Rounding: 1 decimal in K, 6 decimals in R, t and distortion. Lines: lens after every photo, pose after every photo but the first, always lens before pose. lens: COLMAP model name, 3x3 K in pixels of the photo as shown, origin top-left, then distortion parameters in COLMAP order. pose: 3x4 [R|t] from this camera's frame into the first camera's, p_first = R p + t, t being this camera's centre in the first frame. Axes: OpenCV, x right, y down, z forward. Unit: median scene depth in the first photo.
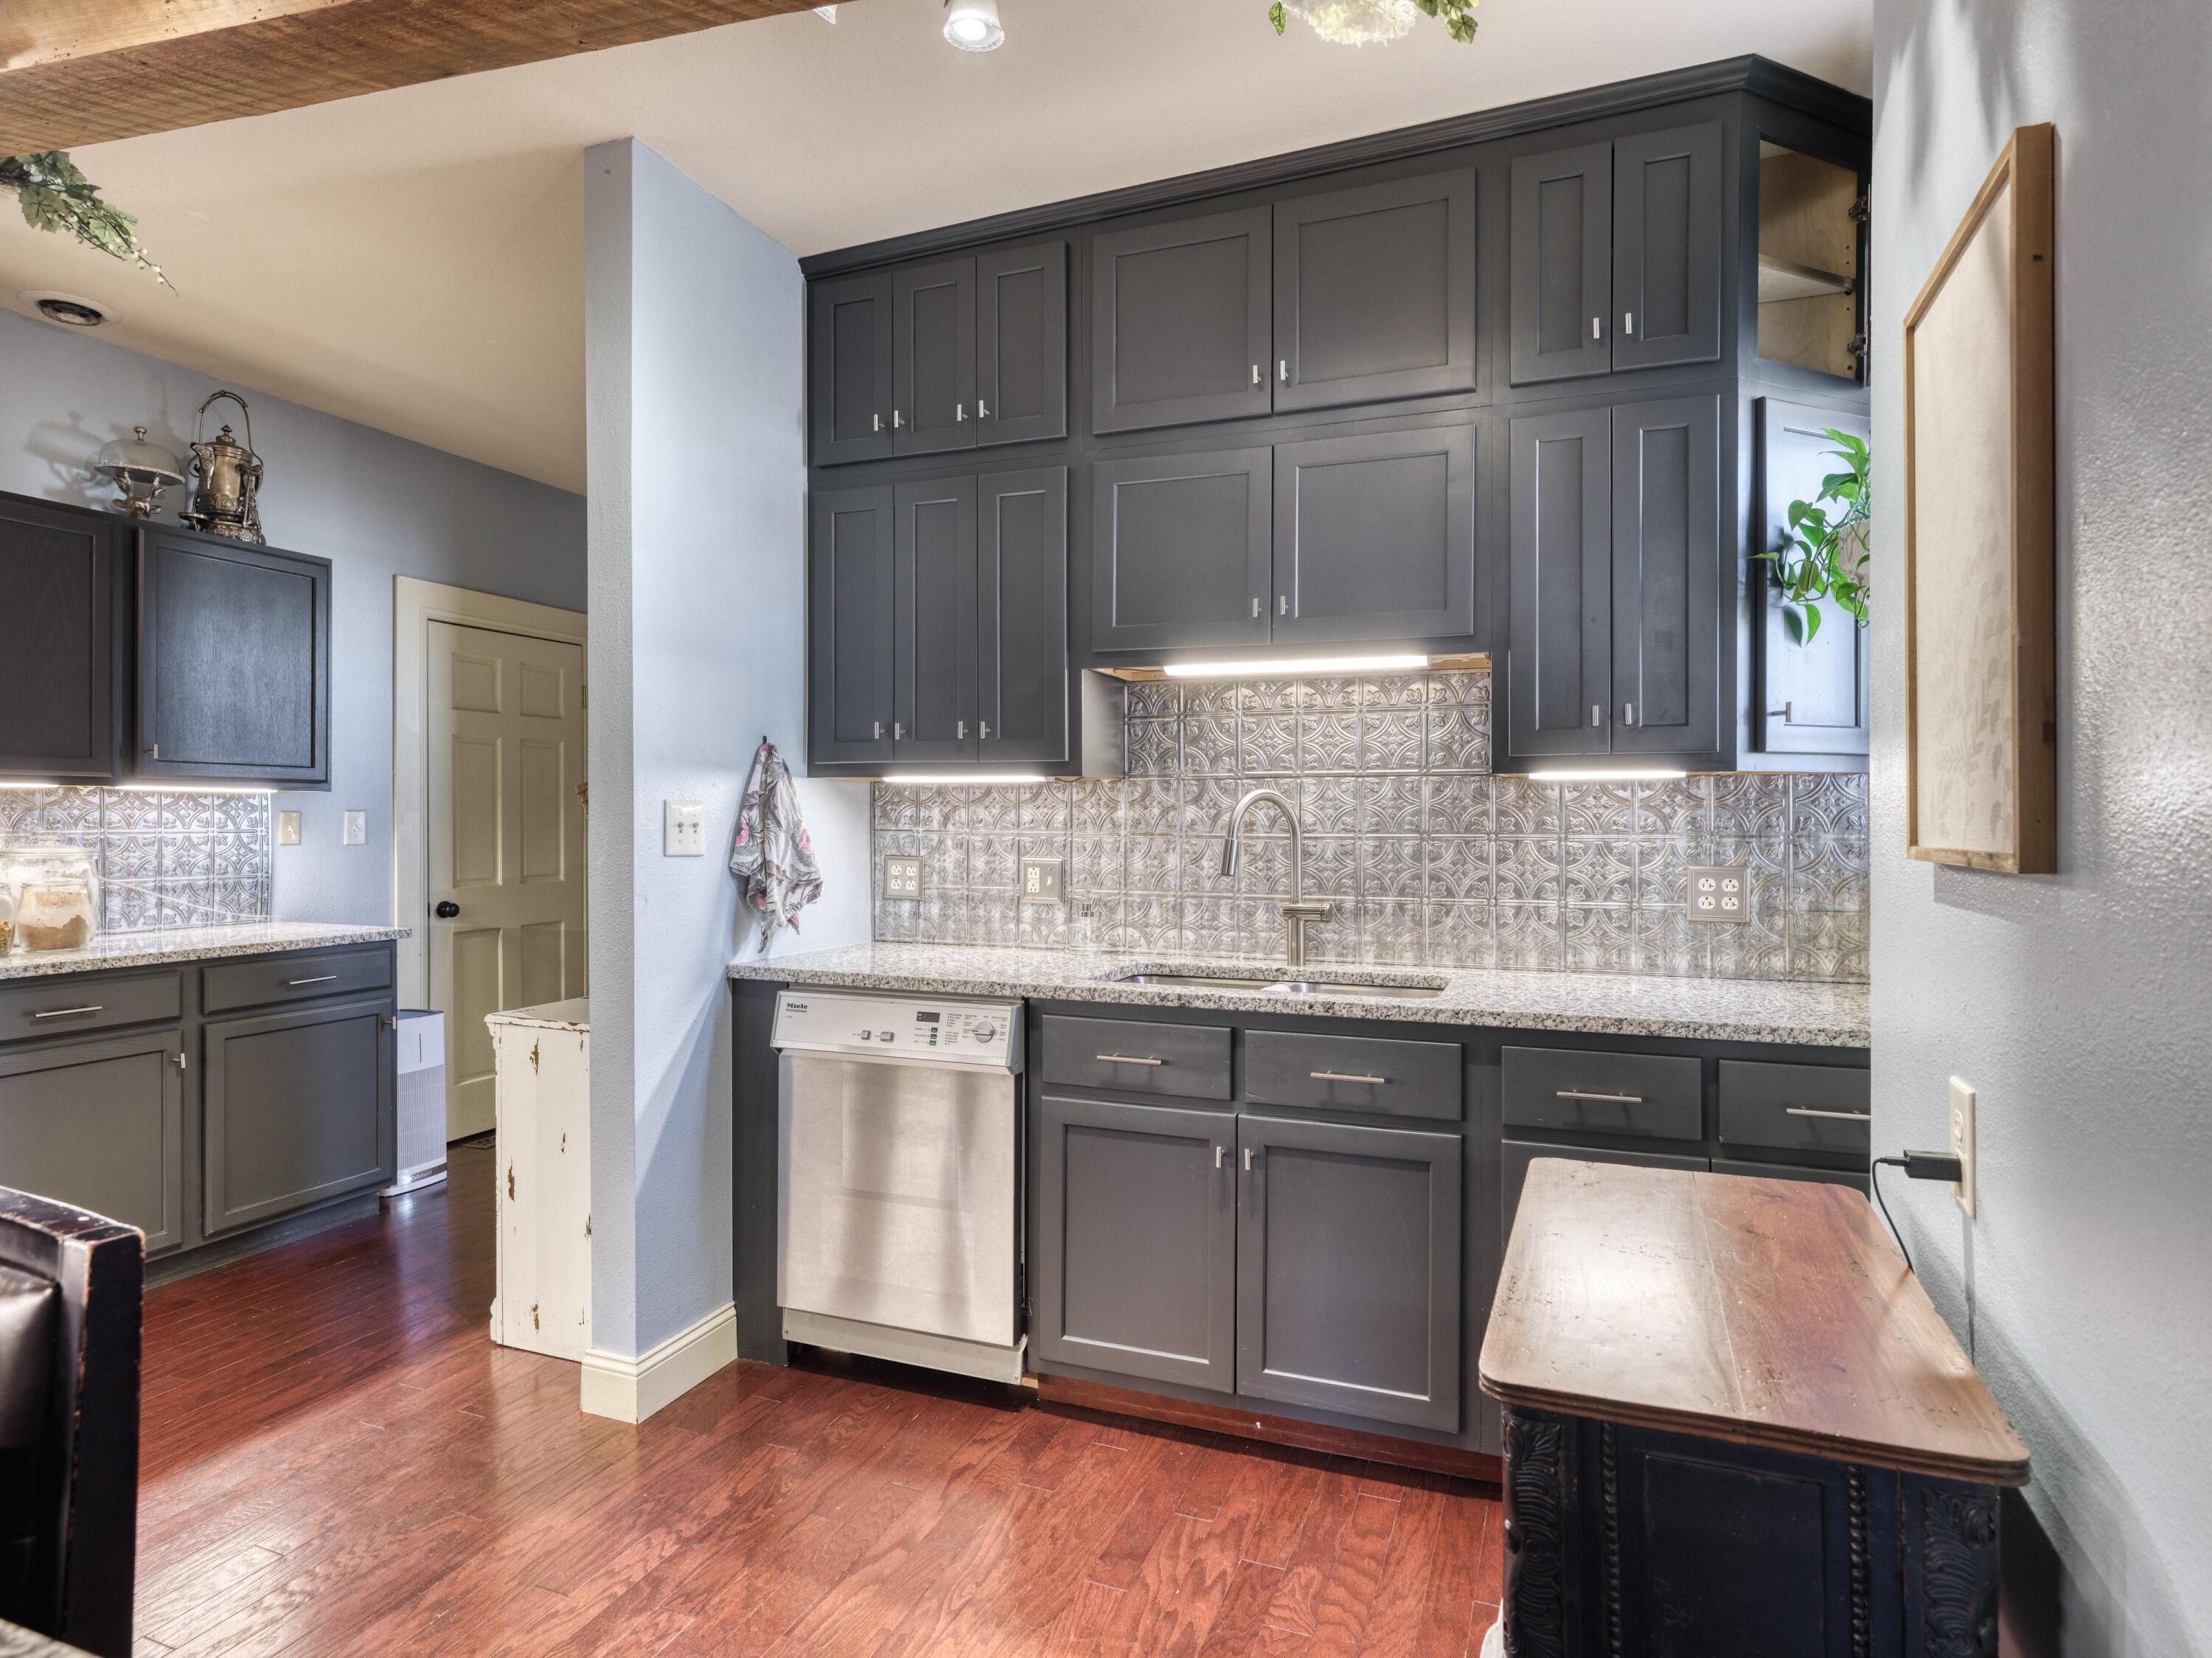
lens RADIAL K [[1192.5, 0, 1108.7], [0, 1192.5, 828.1], [0, 0, 1]] dist [0.003439, -0.003278]
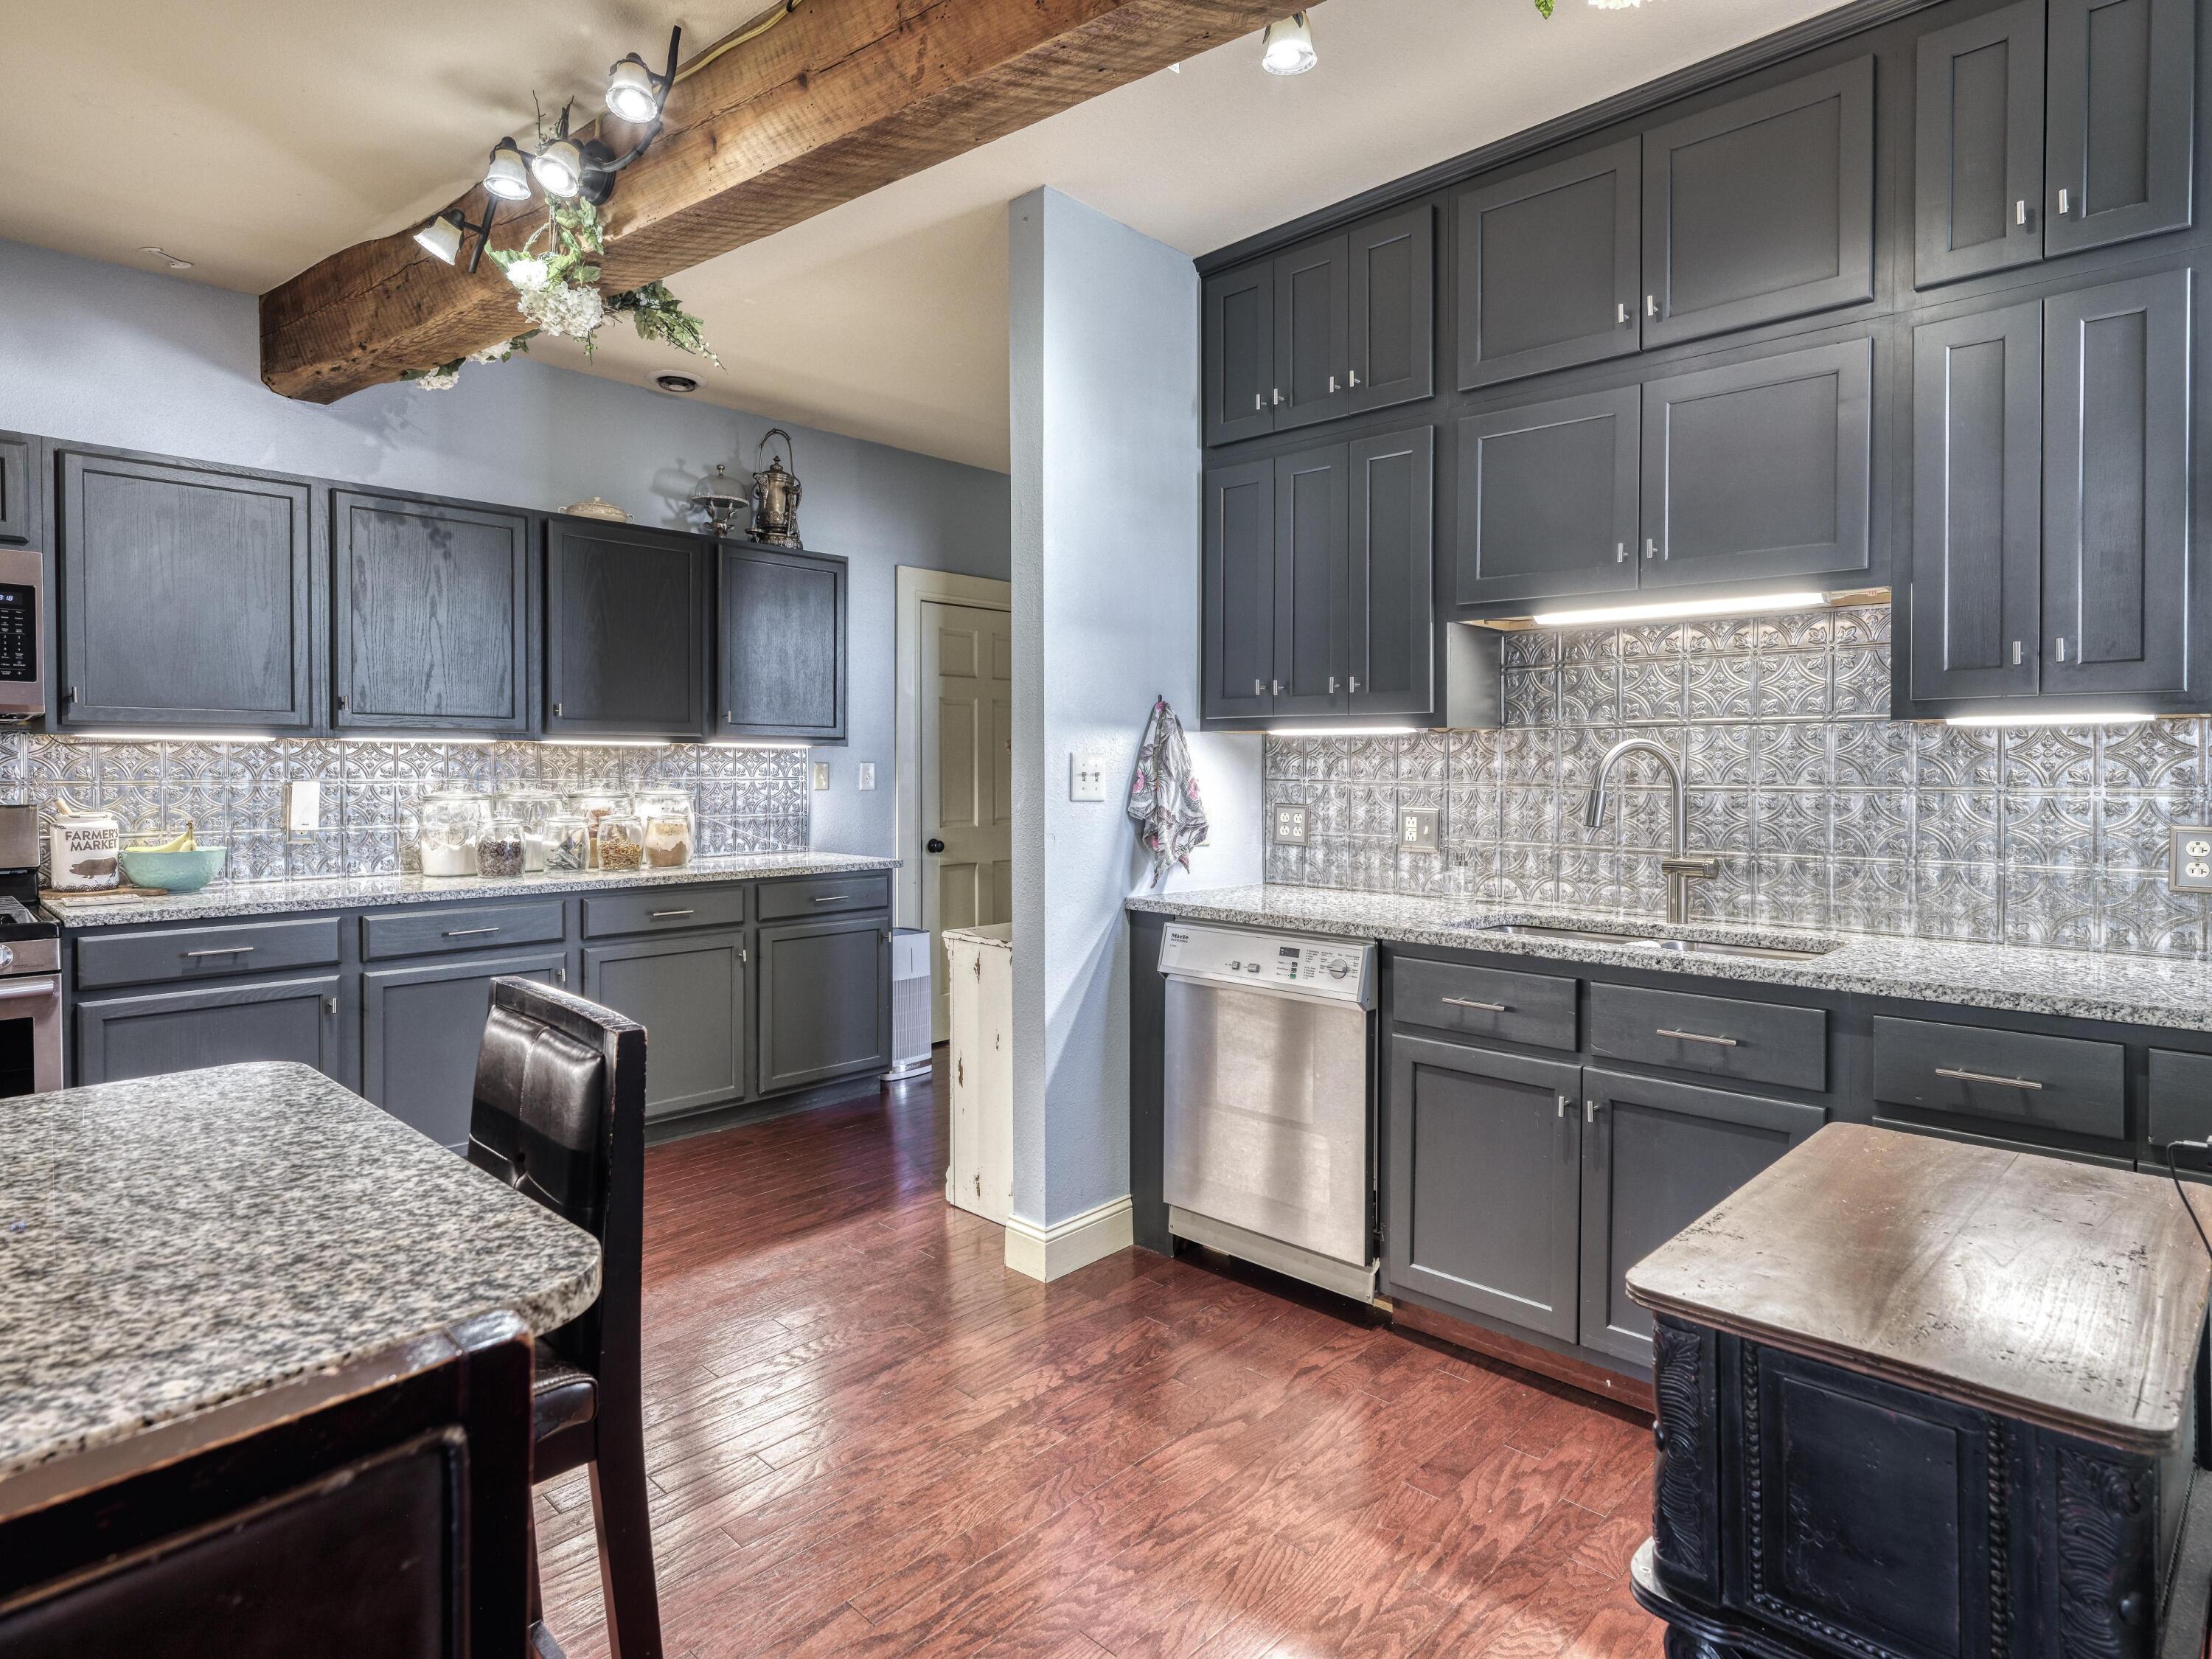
lens RADIAL K [[1192.6, 0, 1093.0], [0, 1192.6, 791.3], [0, 0, 1]] dist [0.003439, -0.003278]
pose [[0.923129, 0.008030, -0.384407, 0.100414], [-0.003981, 0.999928, 0.011328, 0.000751], [0.384471, -0.008927, 0.923094, -0.067447]]
